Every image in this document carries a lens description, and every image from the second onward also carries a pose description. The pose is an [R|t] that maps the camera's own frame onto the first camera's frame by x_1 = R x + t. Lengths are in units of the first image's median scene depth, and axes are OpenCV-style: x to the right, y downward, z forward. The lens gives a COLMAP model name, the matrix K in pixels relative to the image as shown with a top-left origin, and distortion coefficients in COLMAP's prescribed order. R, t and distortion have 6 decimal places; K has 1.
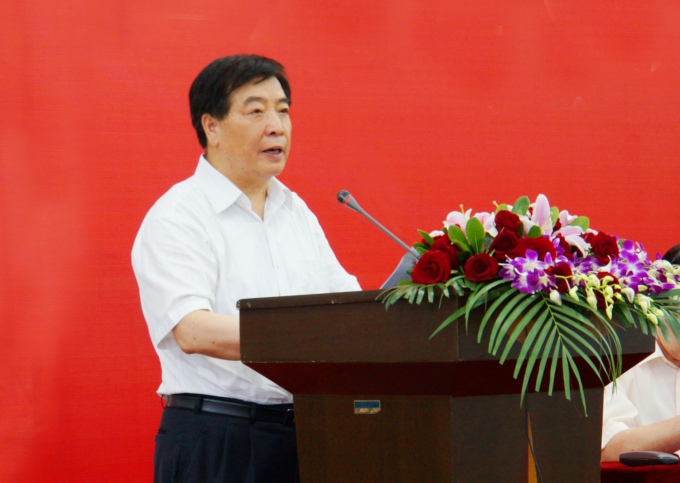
lens RADIAL K [[2499.9, 0, 340.0], [0, 2499.9, 241.5], [0, 0, 1]] dist [0.144583, 0.801981]
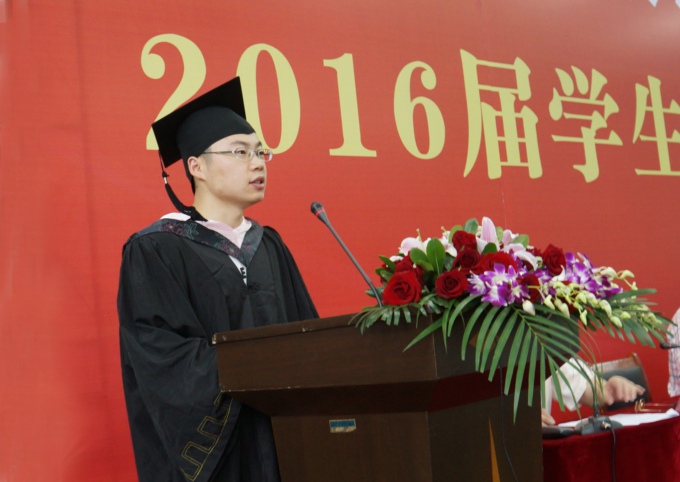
lens RADIAL K [[907.3, 0, 351.9], [0, 907.3, 241.5], [0, 0, 1]] dist [-0.103555, -0.041861]
pose [[0.993027, -0.067286, 0.096797, -0.017757], [0.073749, 0.995168, -0.064822, 0.013934], [-0.091968, 0.071509, 0.993191, 0.637730]]
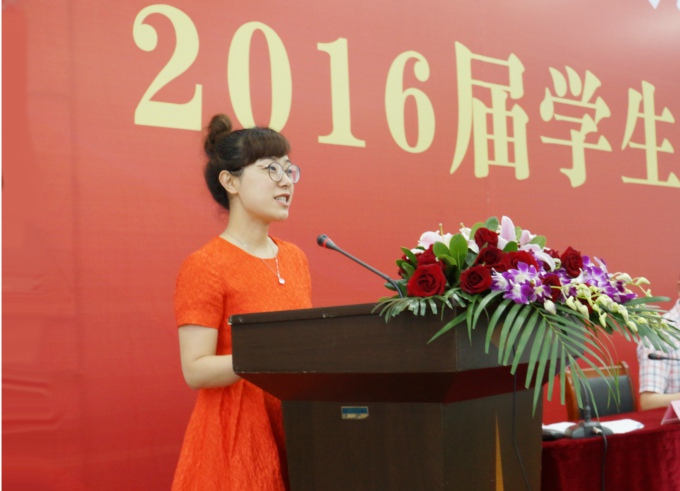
lens RADIAL K [[950.0, 0, 340.0], [0, 950.0, 270.9], [0, 0, 1]] dist [-0.035990, -0.048028]
pose [[0.990754, -0.010485, 0.135265, -0.052071], [0.013877, 0.999612, -0.024164, 0.015451], [-0.134959, 0.025818, 0.990515, 0.617778]]
